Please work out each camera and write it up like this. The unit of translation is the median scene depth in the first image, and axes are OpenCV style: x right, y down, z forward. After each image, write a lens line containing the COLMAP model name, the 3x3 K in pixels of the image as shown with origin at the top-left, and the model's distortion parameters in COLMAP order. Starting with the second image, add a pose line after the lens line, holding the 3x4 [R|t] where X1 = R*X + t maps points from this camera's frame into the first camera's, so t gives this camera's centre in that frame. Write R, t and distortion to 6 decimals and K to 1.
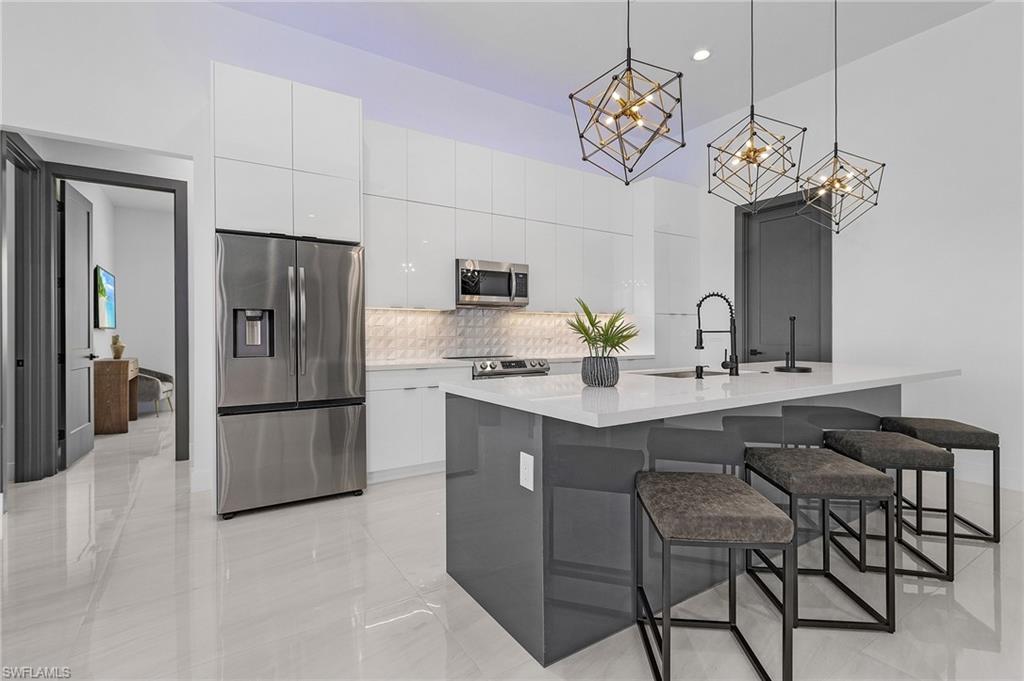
lens RADIAL K [[477.8, 0, 509.5], [0, 477.8, 330.0], [0, 0, 1]] dist [0.001041, 0.000705]
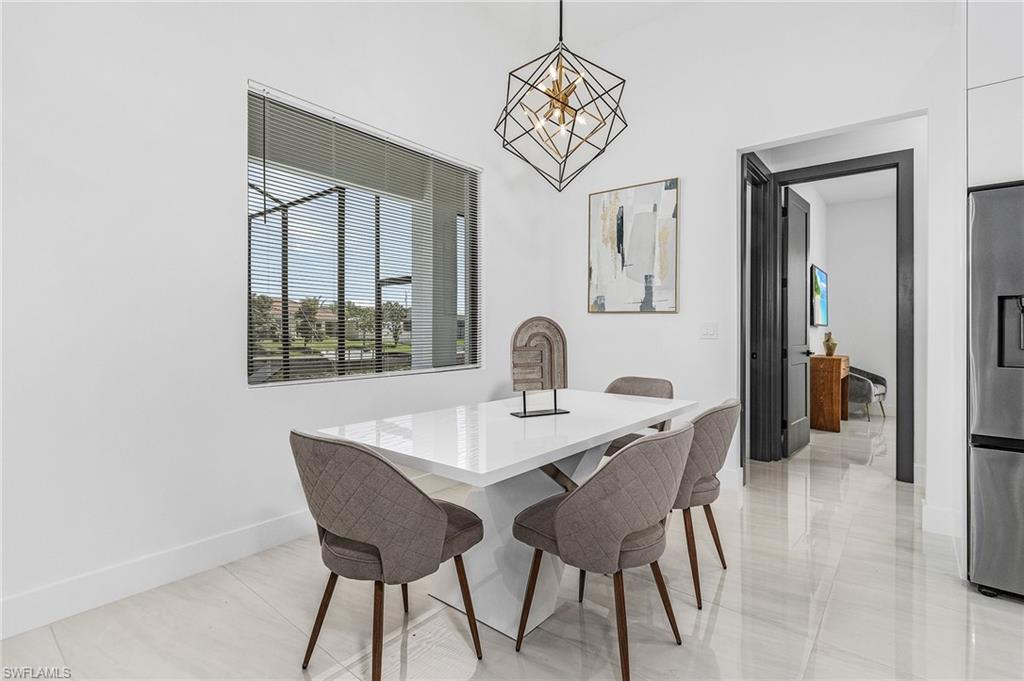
lens RADIAL K [[477.8, 0, 509.5], [0, 477.8, 330.0], [0, 0, 1]] dist [0.001041, 0.000705]
pose [[0.299900, 0.006536, -0.953948, -0.089869], [-0.001826, 0.999979, 0.006277, 0.001045], [0.953969, -0.000140, 0.299906, 0.082254]]
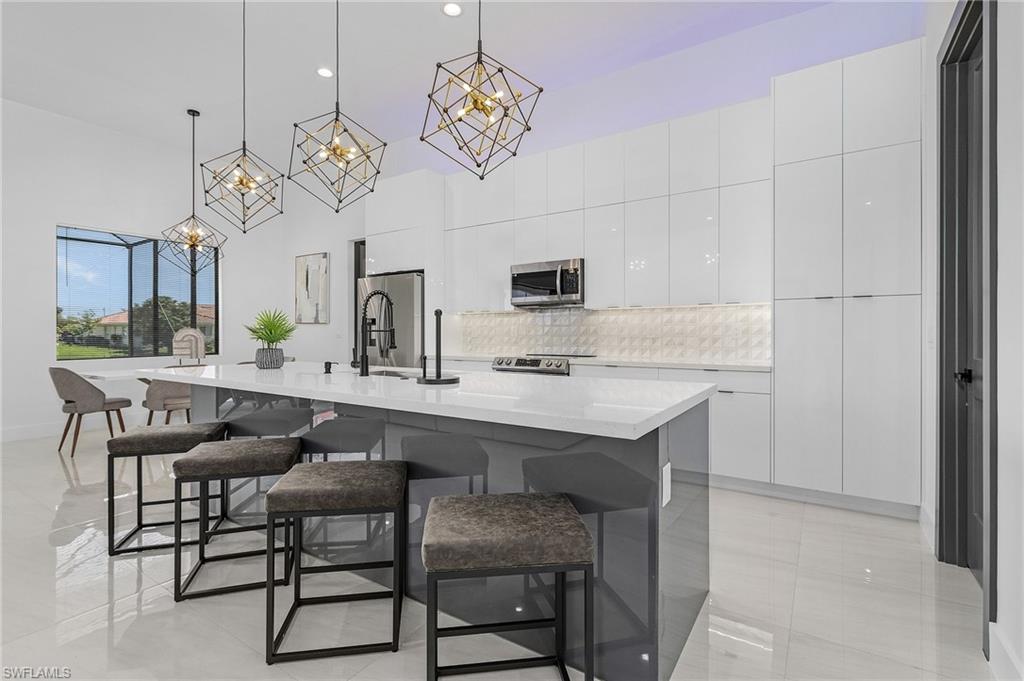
lens RADIAL K [[490.4, 0, 498.9], [0, 490.4, 333.7], [0, 0, 1]] dist [0.049134, 0.000395]
pose [[0.384094, 0.003460, -0.923287, 0.832399], [0.008842, 0.999933, 0.007425, 0.001548], [0.923252, -0.011015, 0.384038, 0.468269]]
